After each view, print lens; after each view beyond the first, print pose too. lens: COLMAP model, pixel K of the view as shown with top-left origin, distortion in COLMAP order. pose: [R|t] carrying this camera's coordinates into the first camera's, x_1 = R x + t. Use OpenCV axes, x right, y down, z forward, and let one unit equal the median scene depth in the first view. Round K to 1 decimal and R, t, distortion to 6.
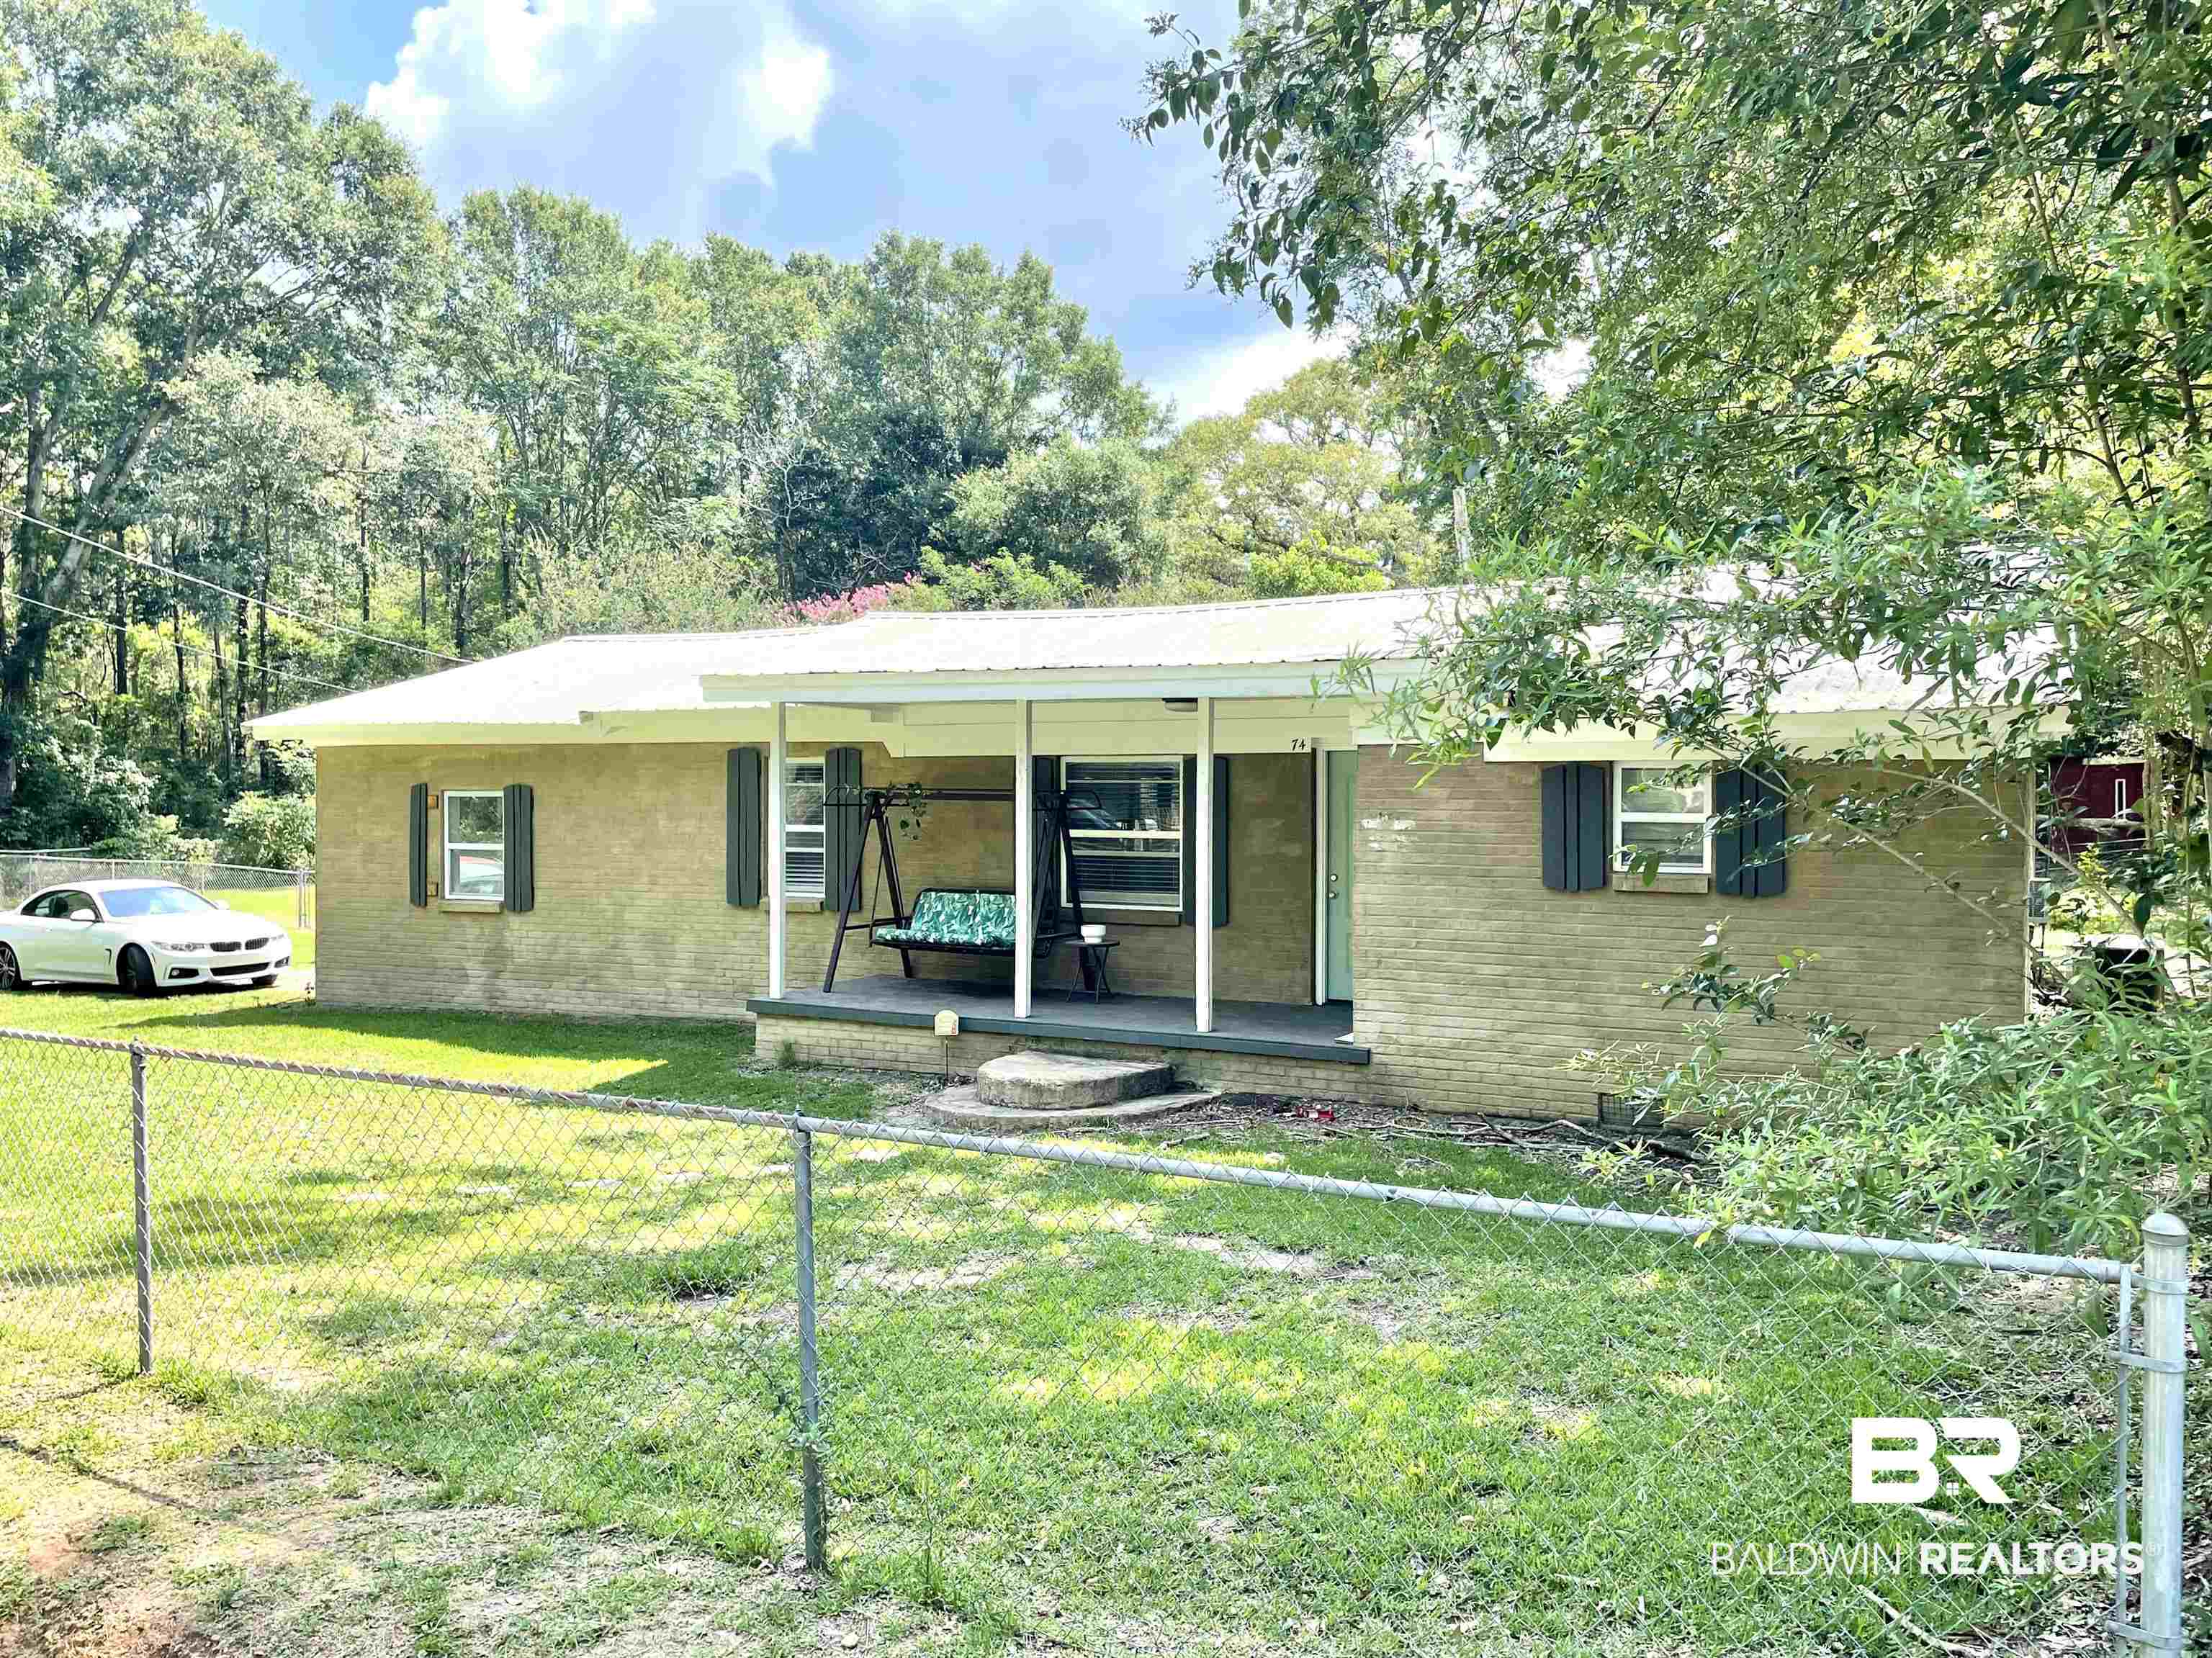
lens RADIAL K [[1740.9, 0, 1121.8], [0, 1740.9, 816.3], [0, 0, 1]] dist [0.122999, -0.160376]
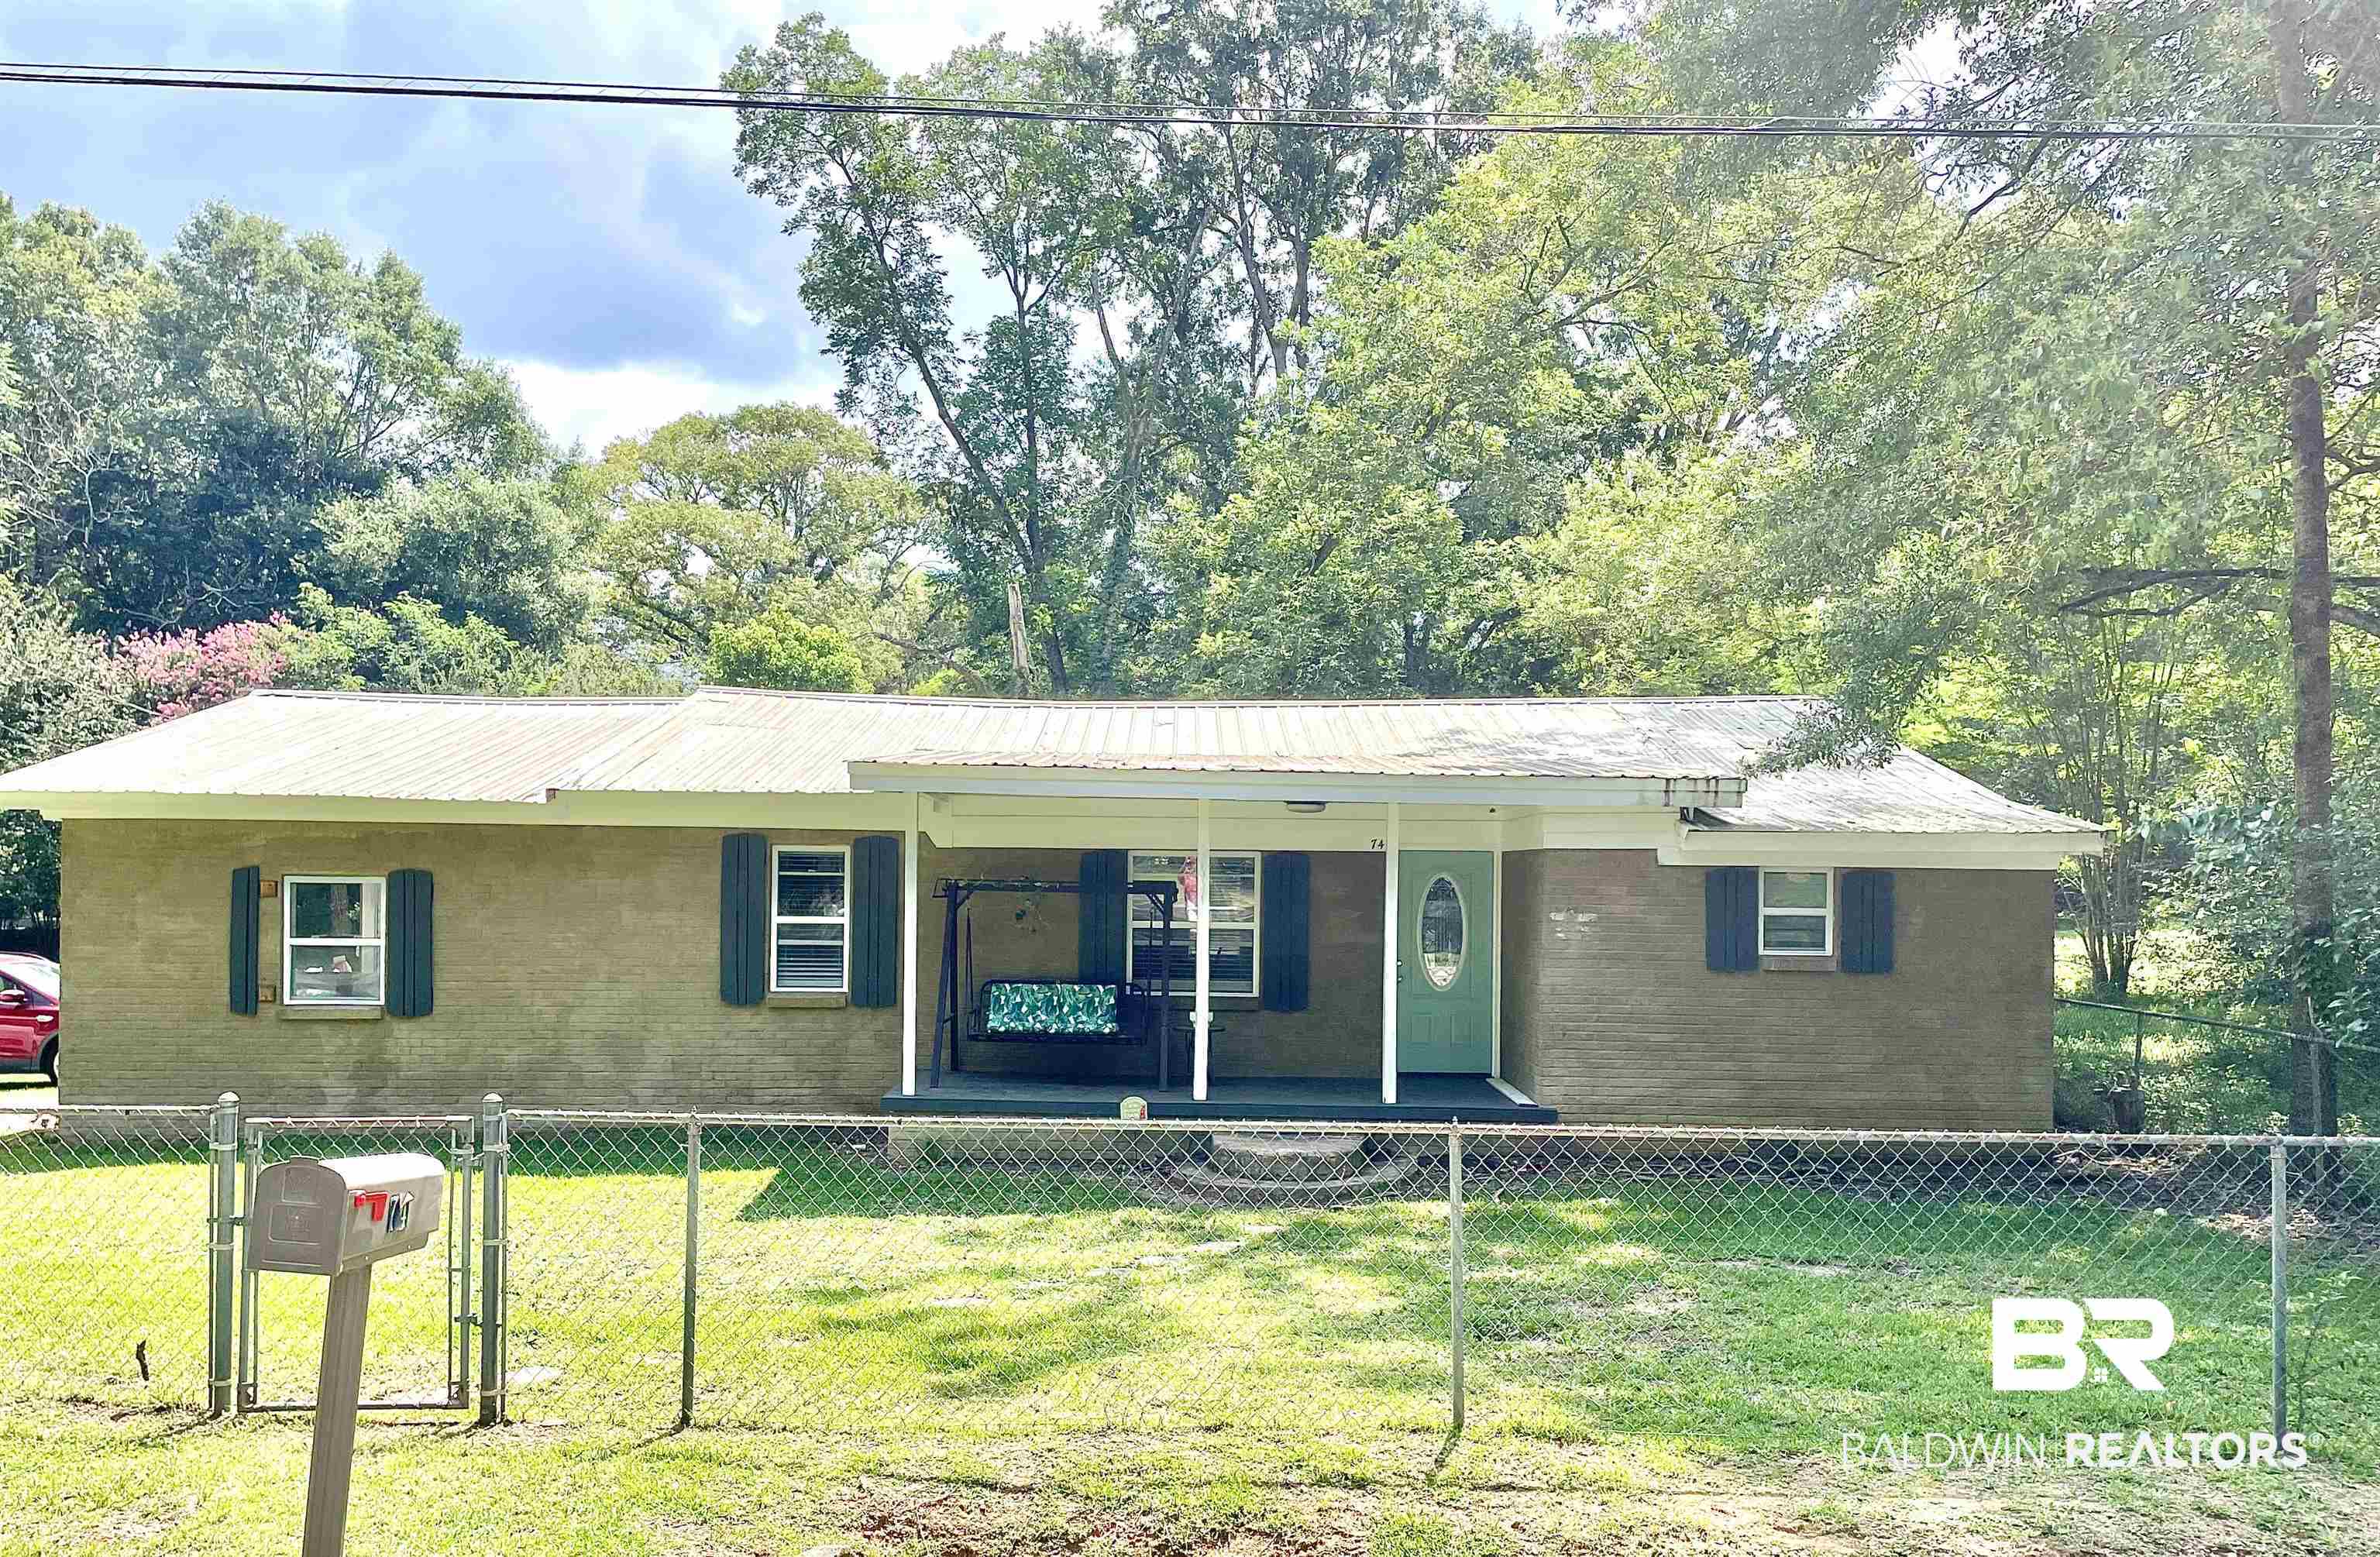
lens RADIAL K [[1794.1, 0, 1214.7], [0, 1794.1, 903.9], [0, 0, 1]] dist [0.084691, -0.110850]
pose [[0.883383, 0.000782, 0.468651, -0.429122], [-0.002430, 0.999993, 0.002913, -0.005051], [-0.468645, -0.003712, 0.883379, 0.028904]]
